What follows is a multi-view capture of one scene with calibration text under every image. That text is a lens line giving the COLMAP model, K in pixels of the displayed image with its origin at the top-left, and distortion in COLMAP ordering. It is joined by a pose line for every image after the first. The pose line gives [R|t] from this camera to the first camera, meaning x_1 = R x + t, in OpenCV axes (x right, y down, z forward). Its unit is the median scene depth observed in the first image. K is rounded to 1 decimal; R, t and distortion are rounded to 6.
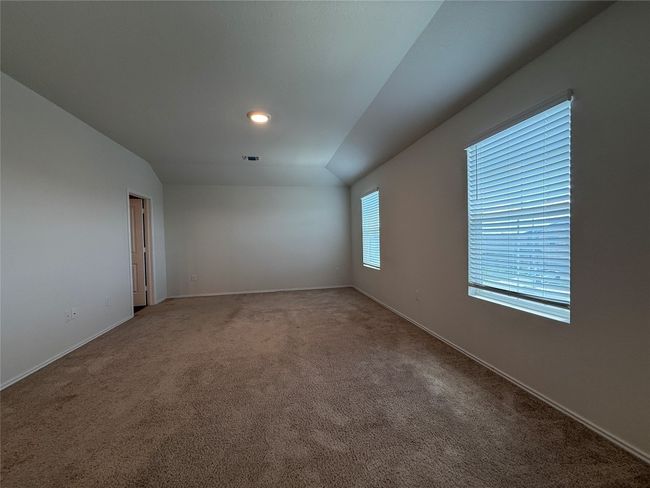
lens RADIAL K [[259.0, 0, 323.8], [0, 259.0, 244.2], [0, 0, 1]] dist [-0.001028, -0.000102]
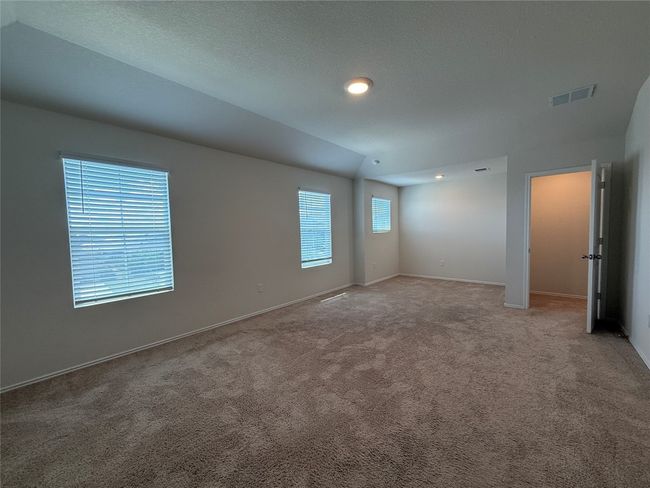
lens RADIAL K [[254.2, 0, 323.3], [0, 254.2, 246.2], [0, 0, 1]] dist [0.000213, 0.000021]
pose [[-0.607817, 0.004915, 0.794062, -0.782005], [0.067709, 0.996660, 0.045659, -0.030134], [-0.791185, 0.081517, -0.606120, 1.538944]]
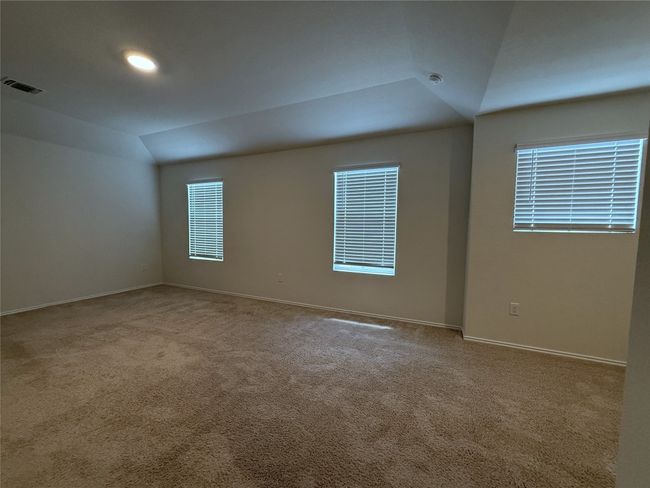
lens RADIAL K [[259.0, 0, 323.8], [0, 259.0, 244.2], [0, 0, 1]] dist [-0.001028, -0.000102]
pose [[0.574817, -0.015818, 0.818129, -0.548730], [-0.011674, 0.999553, 0.027528, 0.002684], [-0.818199, -0.025374, 0.574375, 0.139868]]
